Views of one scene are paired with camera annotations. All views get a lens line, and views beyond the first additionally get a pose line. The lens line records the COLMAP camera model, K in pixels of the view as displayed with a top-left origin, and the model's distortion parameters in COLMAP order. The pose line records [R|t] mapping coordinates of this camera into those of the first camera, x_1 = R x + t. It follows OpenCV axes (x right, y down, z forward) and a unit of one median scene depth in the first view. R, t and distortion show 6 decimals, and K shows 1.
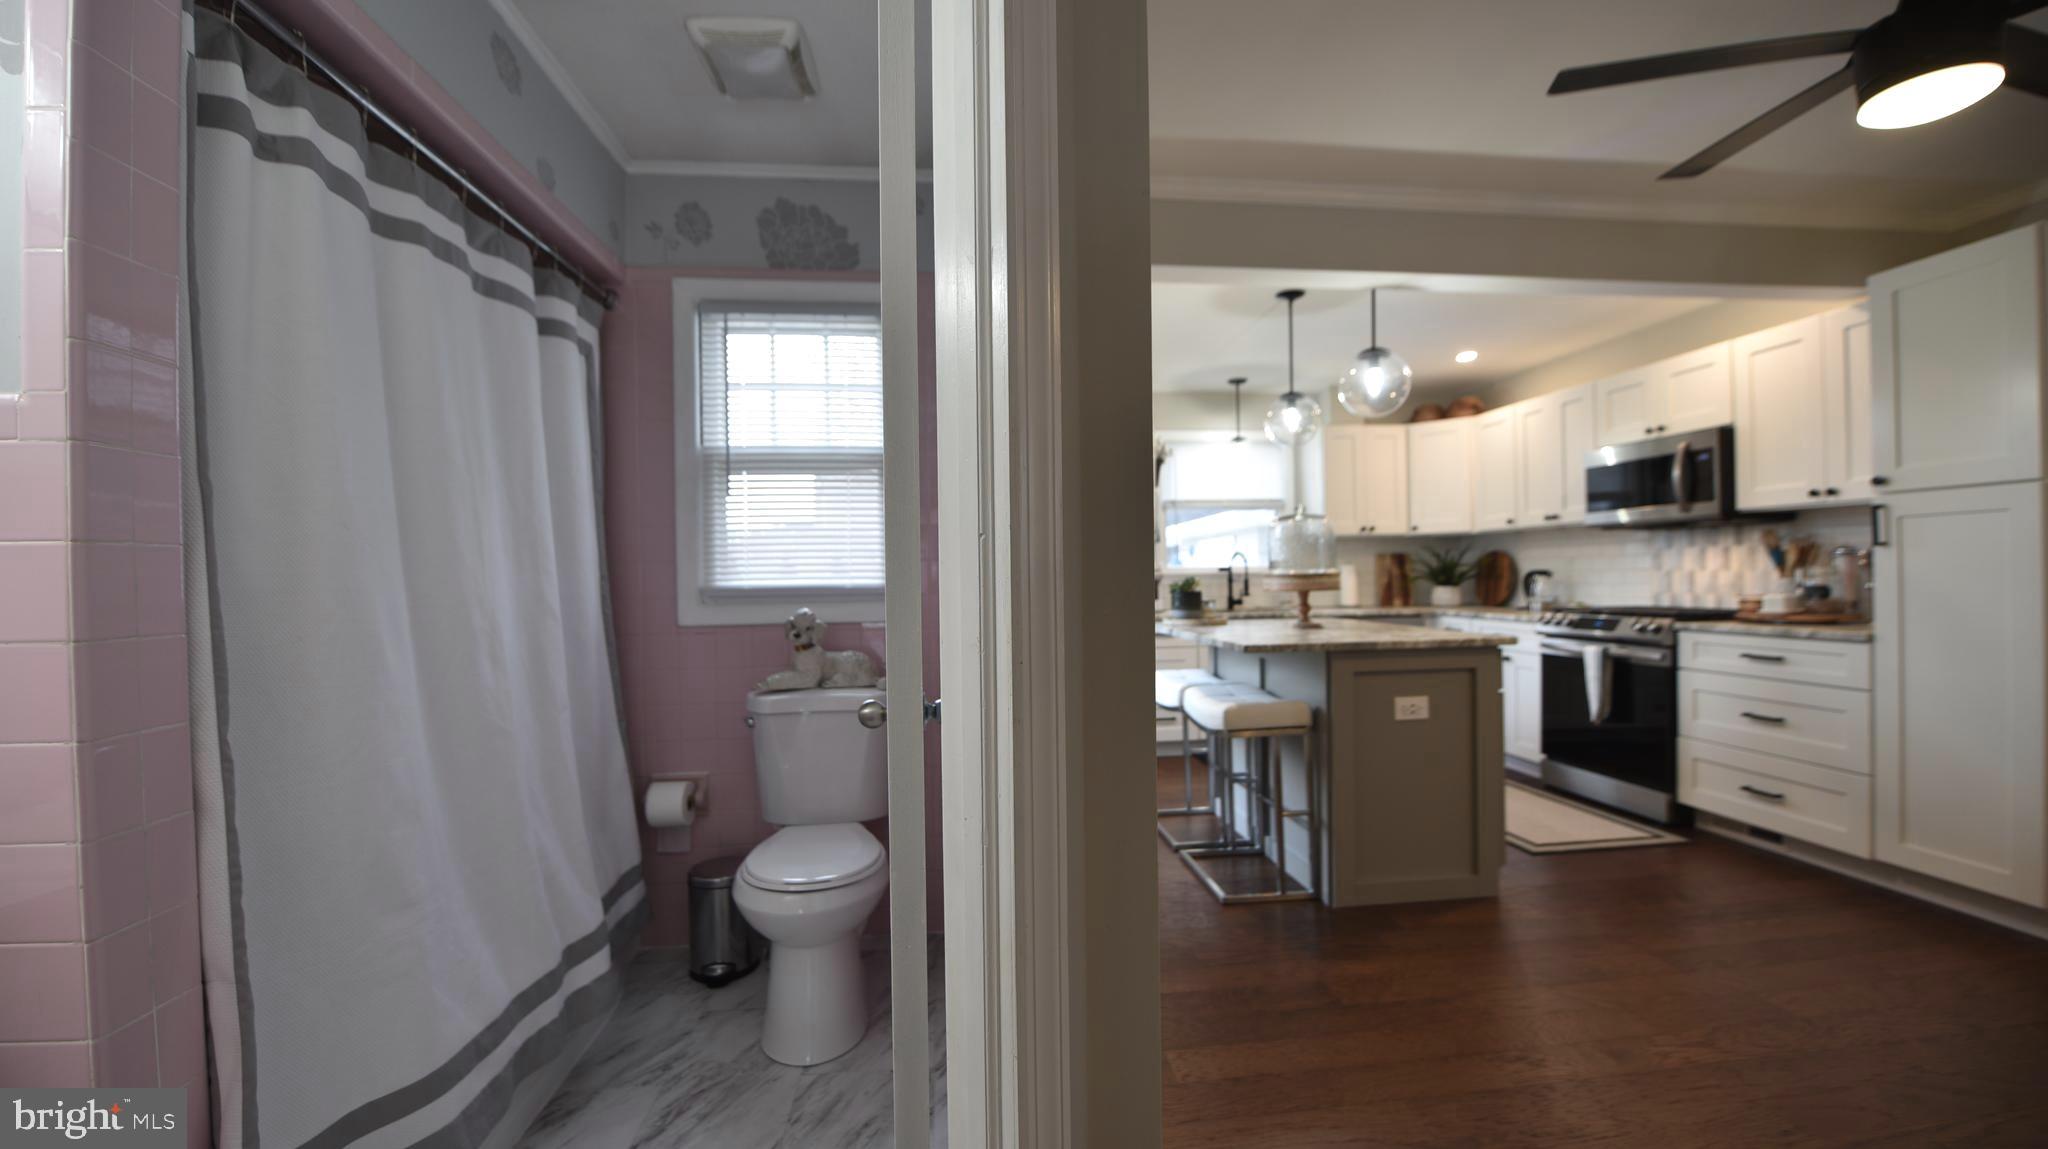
lens RADIAL K [[801.4, 0, 1021.3], [0, 801.4, 581.9], [0, 0, 1]] dist [-0.017828, -0.002436]
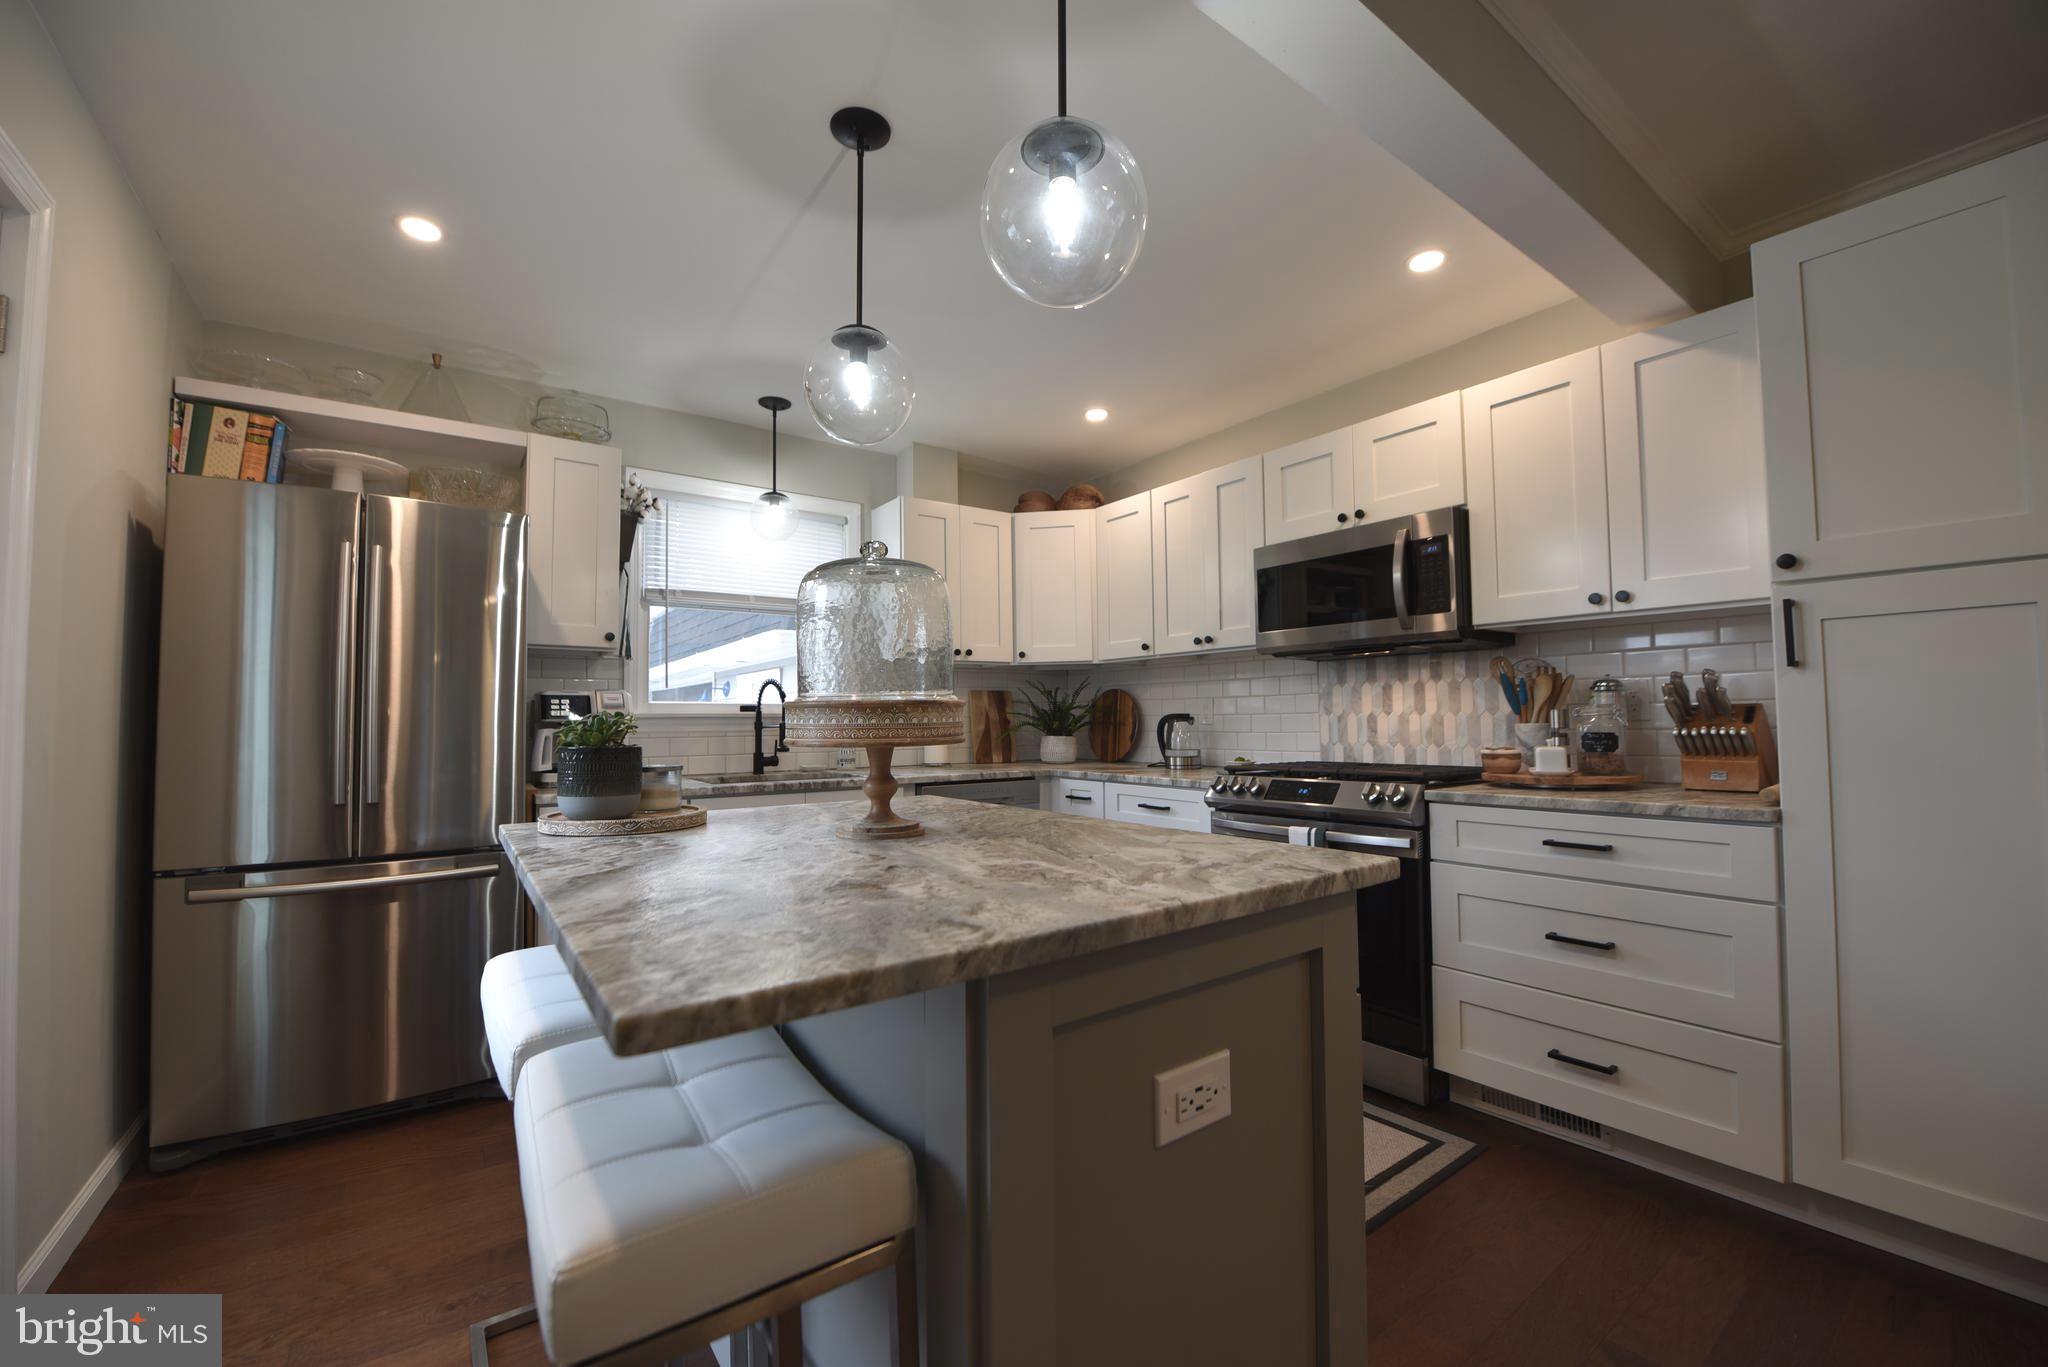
lens RADIAL K [[809.4, 0, 1022.8], [0, 809.4, 687.9], [0, 0, 1]] dist [-0.017116, -0.002360]
pose [[0.863497, 0.029442, 0.503494, 0.177388], [-0.001607, 0.998450, -0.055629, 0.004385], [-0.504351, 0.047226, 0.862206, 0.518568]]
